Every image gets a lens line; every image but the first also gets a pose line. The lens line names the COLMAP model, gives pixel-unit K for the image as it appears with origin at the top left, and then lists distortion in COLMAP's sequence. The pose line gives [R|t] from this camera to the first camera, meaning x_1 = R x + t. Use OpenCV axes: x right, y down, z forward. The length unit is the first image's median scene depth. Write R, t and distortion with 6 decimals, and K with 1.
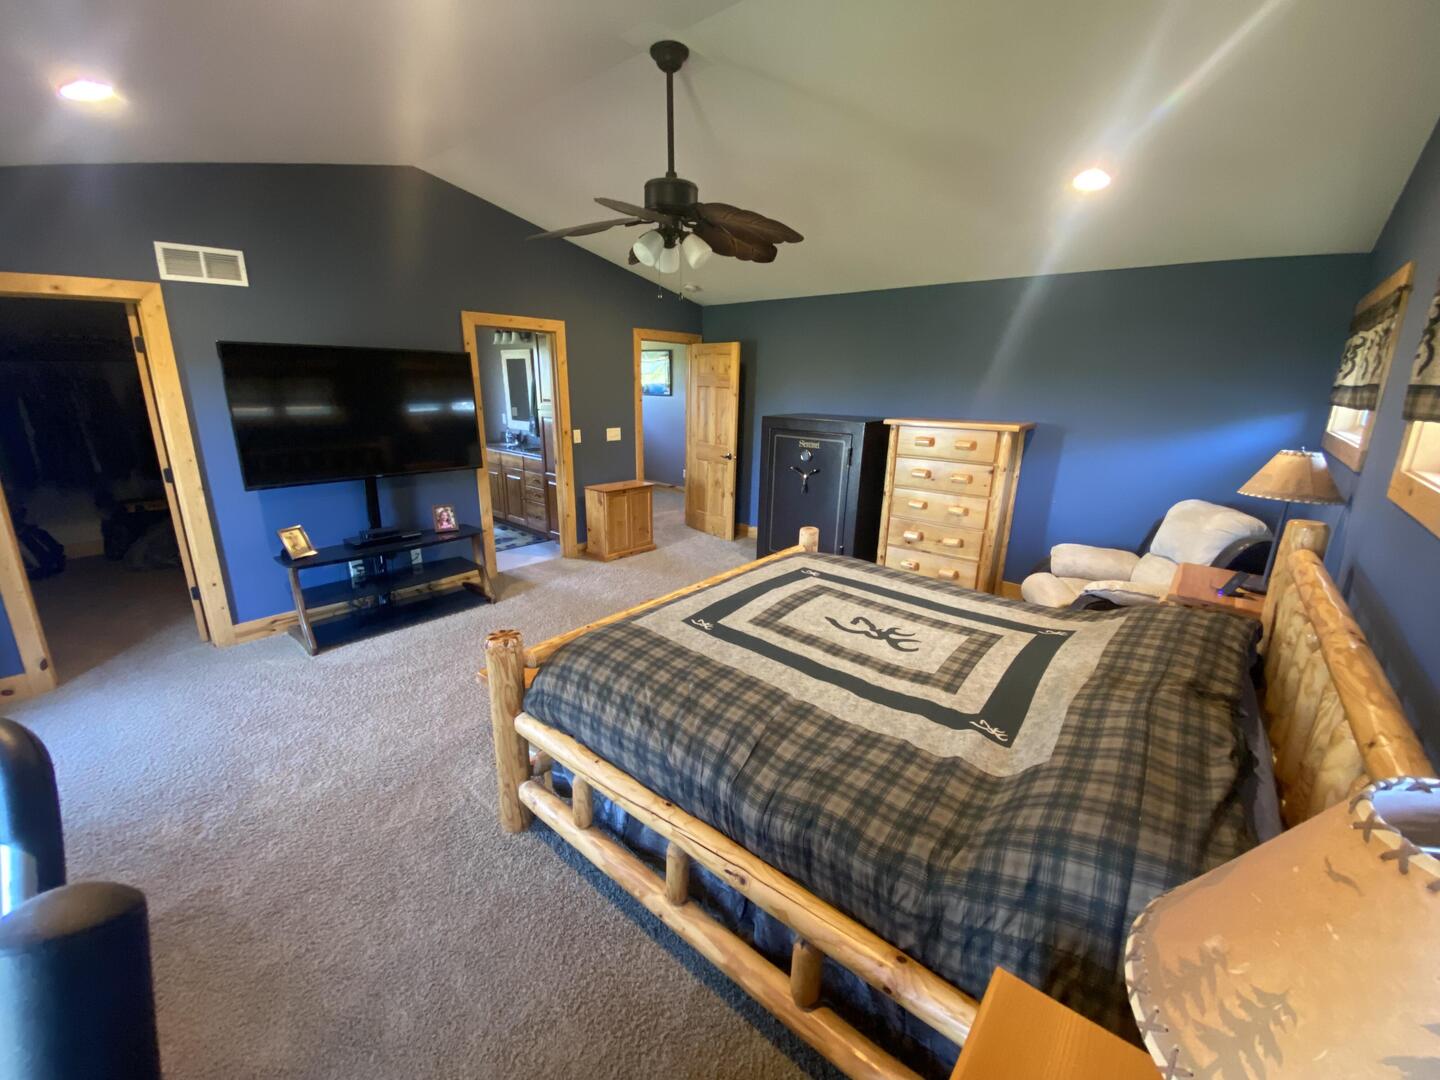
lens RADIAL K [[582.1, 0, 705.8], [0, 582.1, 540.1], [0, 0, 1]] dist [0.022824, -0.021599]
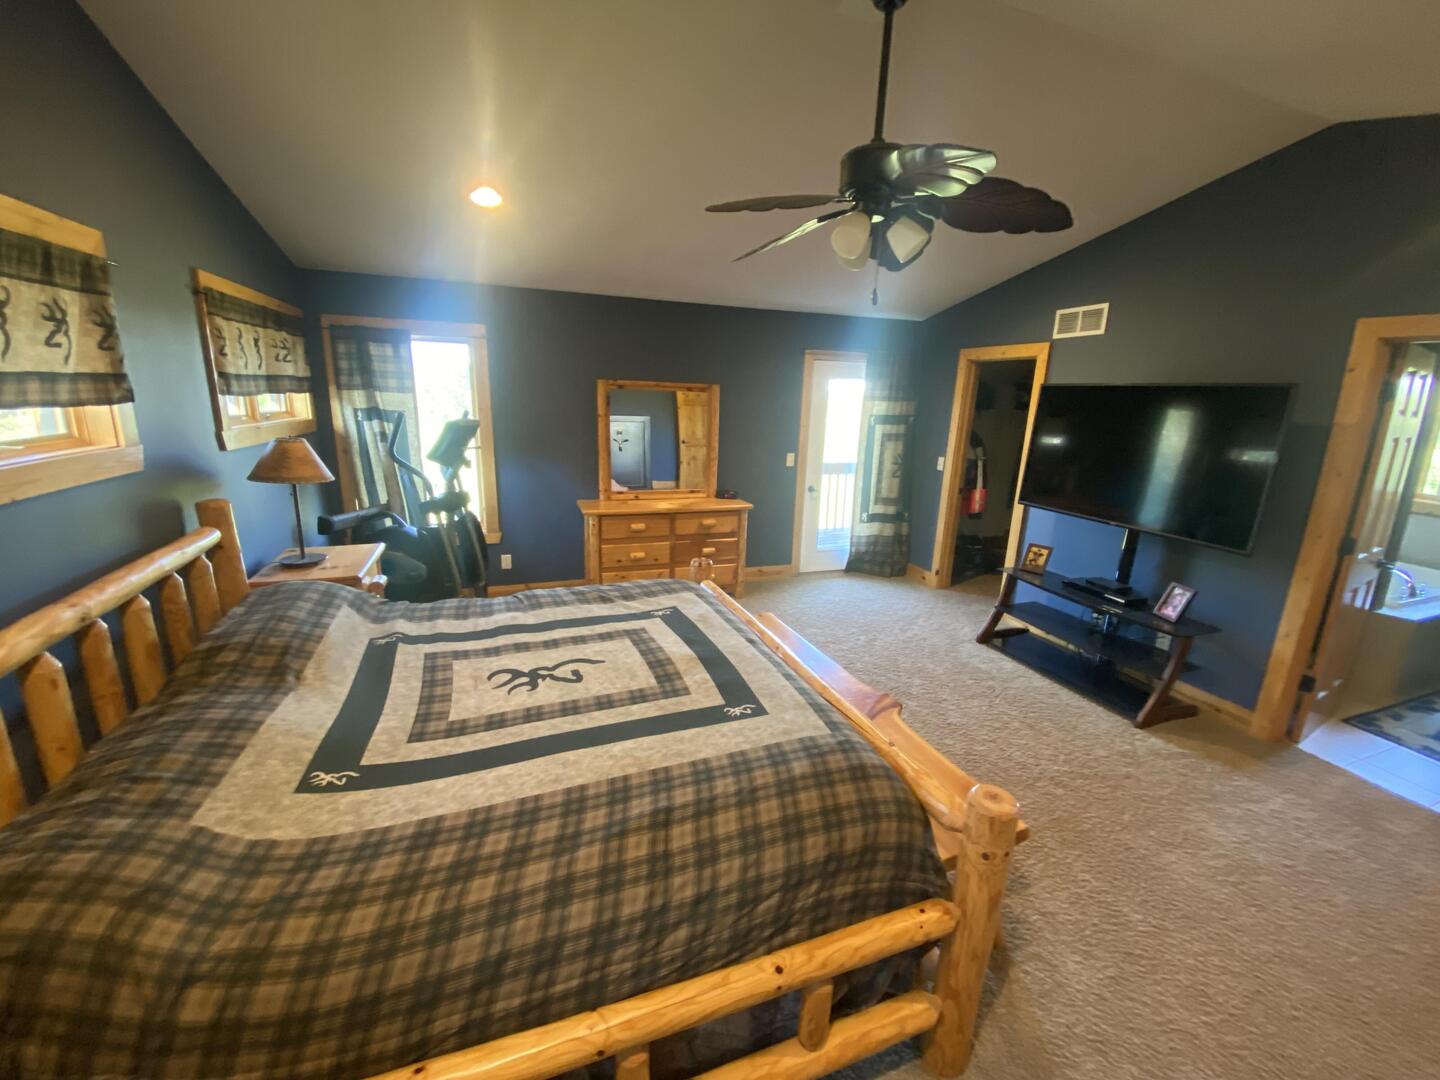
lens RADIAL K [[575.9, 0, 720.0], [0, 575.9, 540.0], [0, 0, 1]] dist [0.018517, -0.020591]
pose [[-0.476577, 0.183615, -0.859744, 0.863998], [-0.275648, 0.897422, 0.344460, -0.392062], [0.834801, 0.401149, -0.377077, 1.447243]]
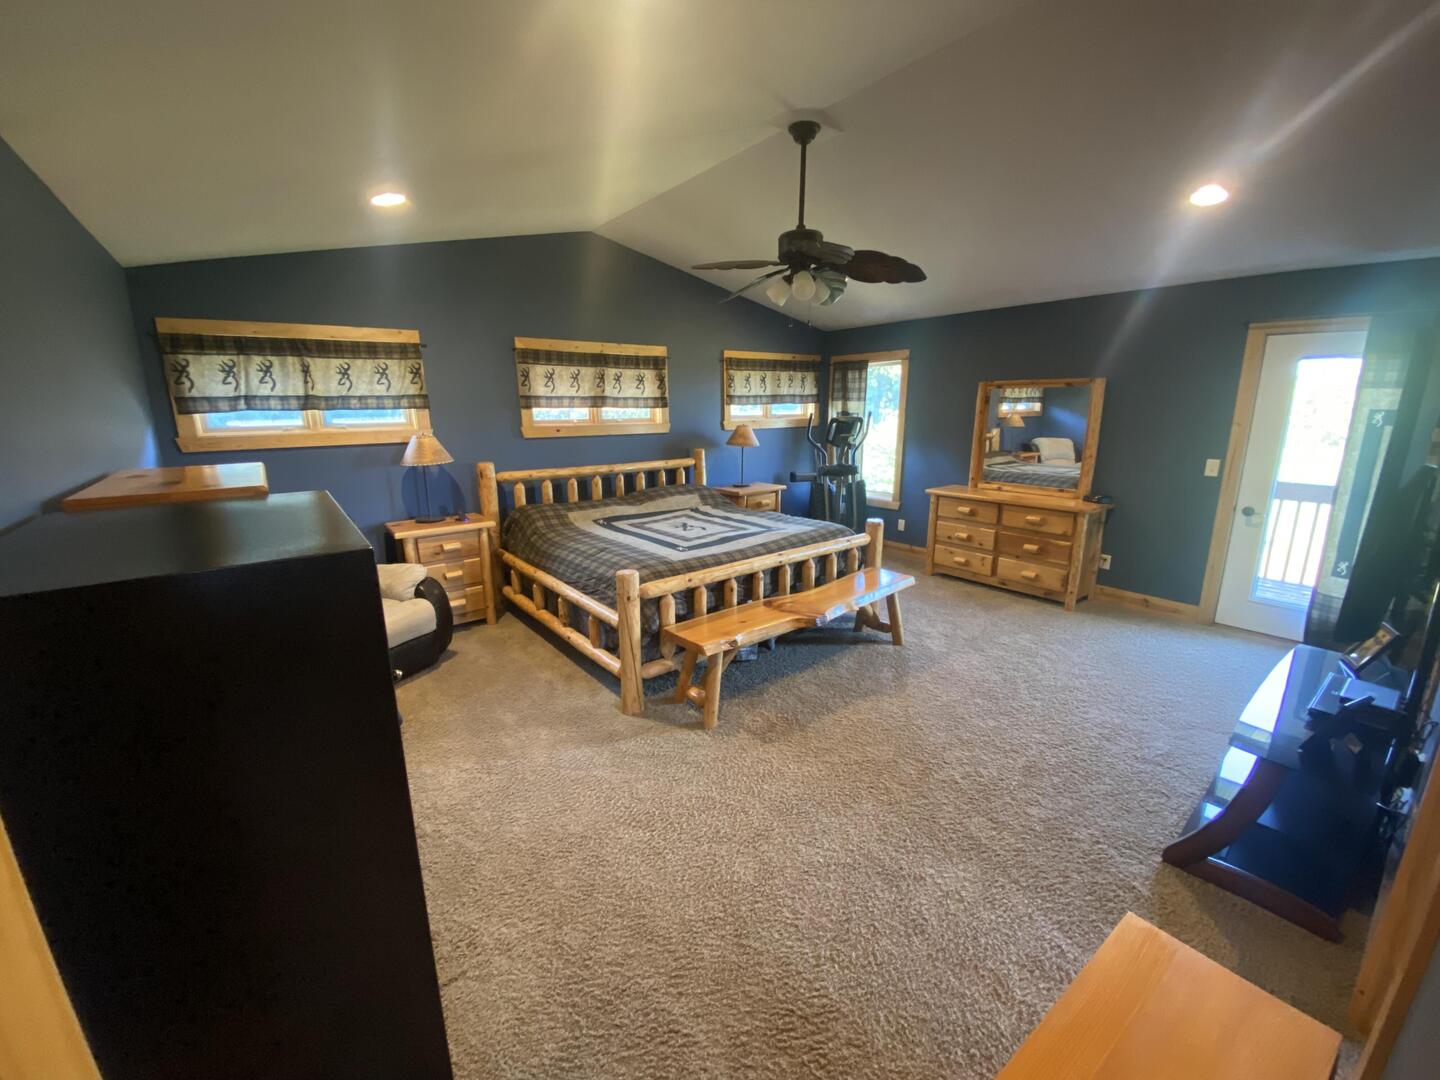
lens RADIAL K [[592.3, 0, 720.0], [0, 592.3, 540.0], [0, 0, 1]] dist [-0.001627, -0.023735]
pose [[-0.981148, -0.042064, 0.188625, -0.172635], [0.053418, 0.878971, 0.473873, -0.697914], [-0.185729, 0.475016, -0.860154, 2.607202]]
